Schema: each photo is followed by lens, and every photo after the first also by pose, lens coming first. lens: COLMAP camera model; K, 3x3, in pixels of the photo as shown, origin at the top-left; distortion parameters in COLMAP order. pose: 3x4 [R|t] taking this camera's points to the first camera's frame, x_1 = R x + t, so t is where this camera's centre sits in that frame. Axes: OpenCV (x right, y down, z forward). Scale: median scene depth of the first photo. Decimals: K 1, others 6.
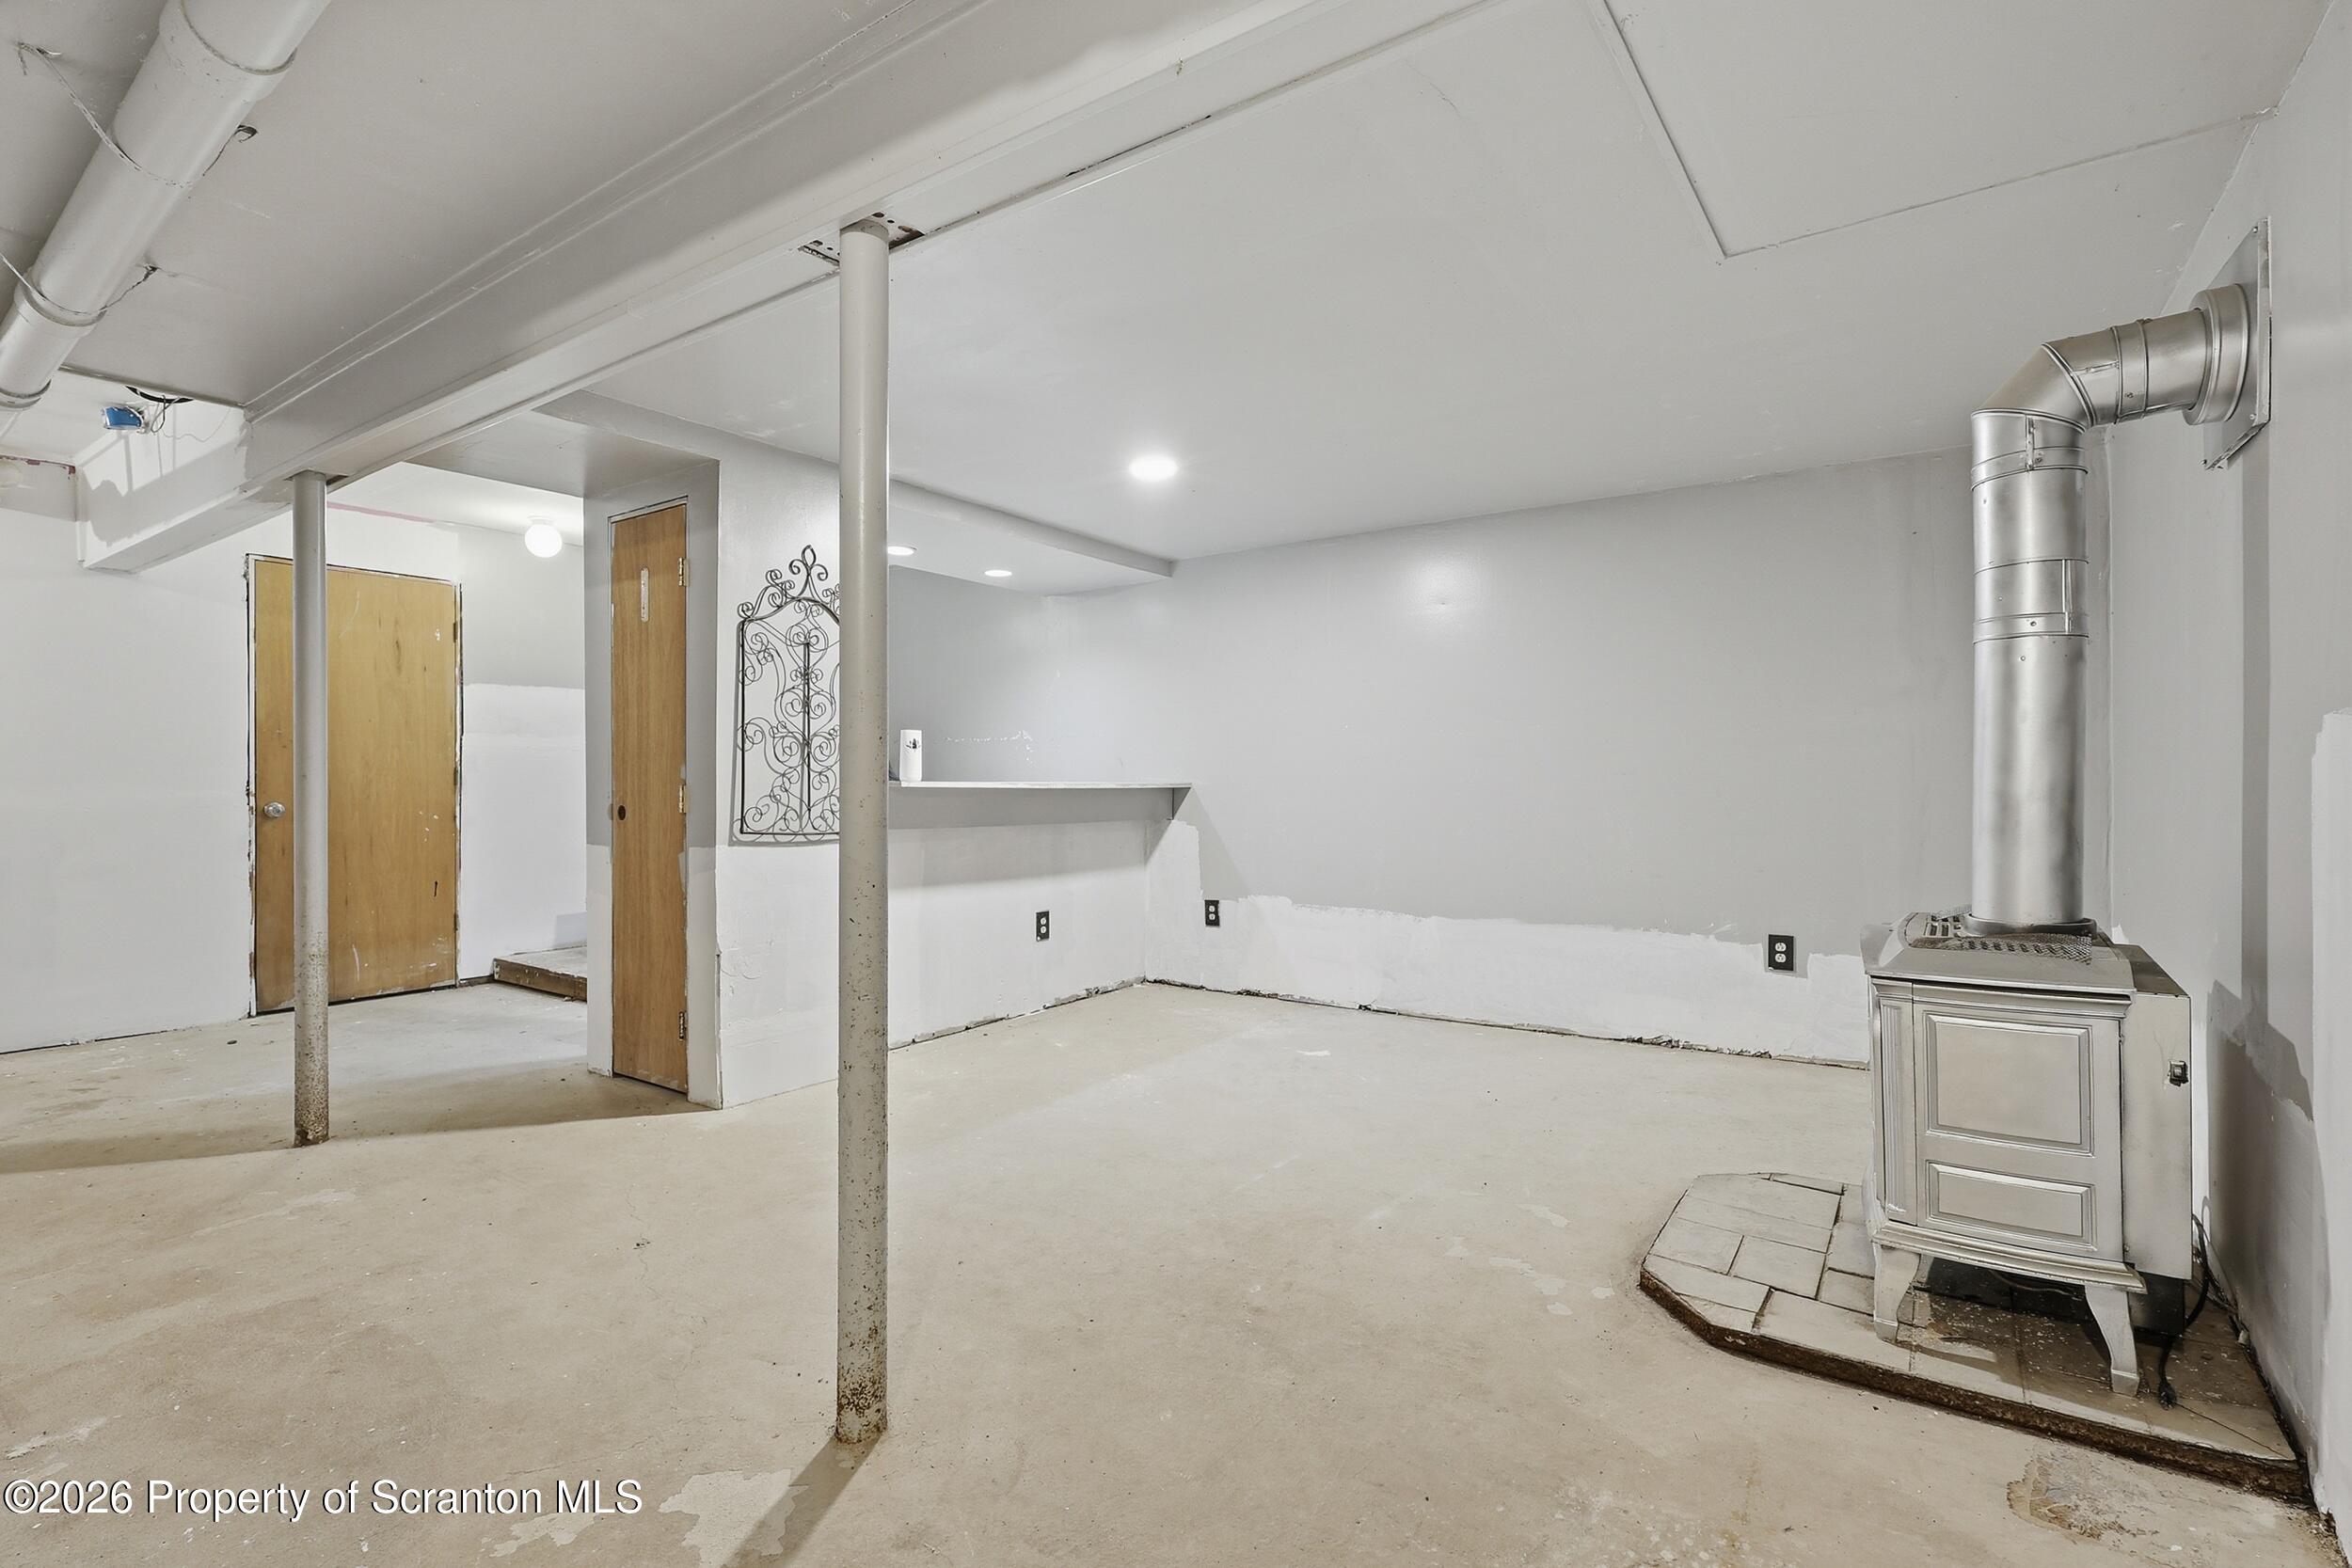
lens RADIAL K [[1114.4, 0, 1183.3], [0, 1114.4, 781.4], [0, 0, 1]] dist [0.003162, -0.000039]
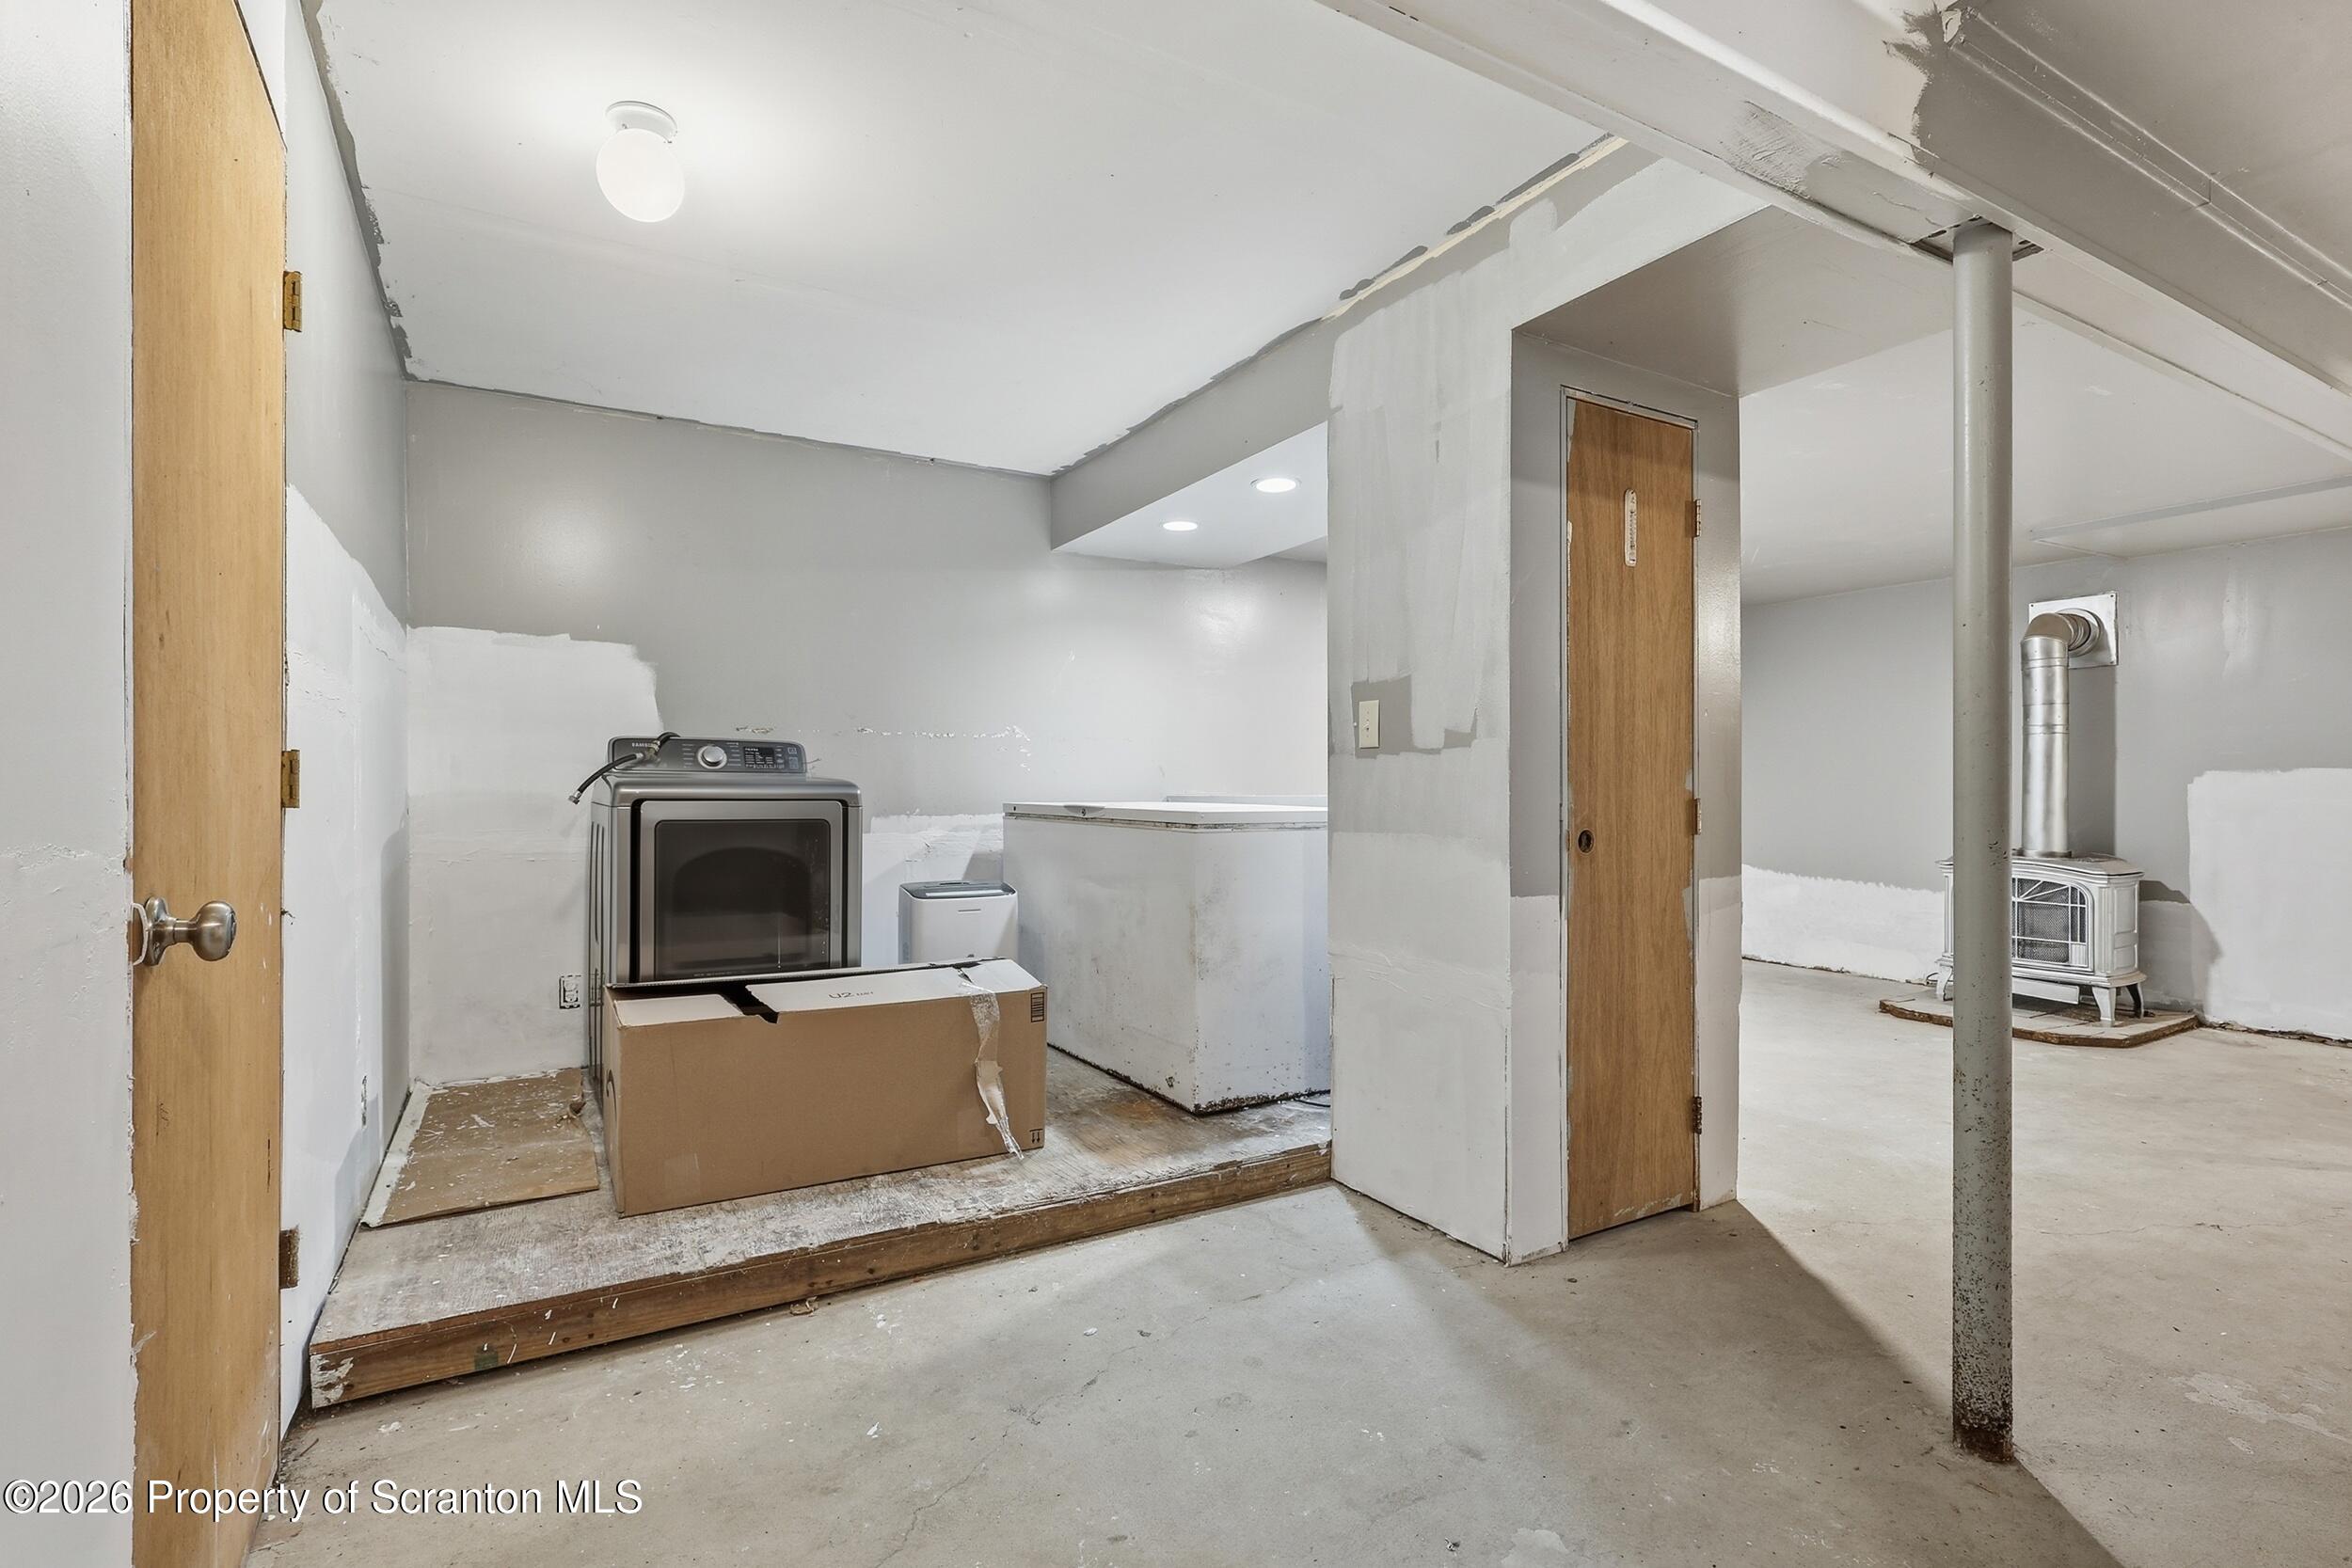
lens RADIAL K [[1114.4, 0, 1183.5], [0, 1114.4, 786.8], [0, 0, 1]] dist [0.003162, -0.000039]
pose [[0.403899, 0.002772, 0.914799, -1.258200], [-0.001821, 0.999996, -0.002226, -0.002492], [-0.914802, -0.000766, 0.403903, 0.989772]]
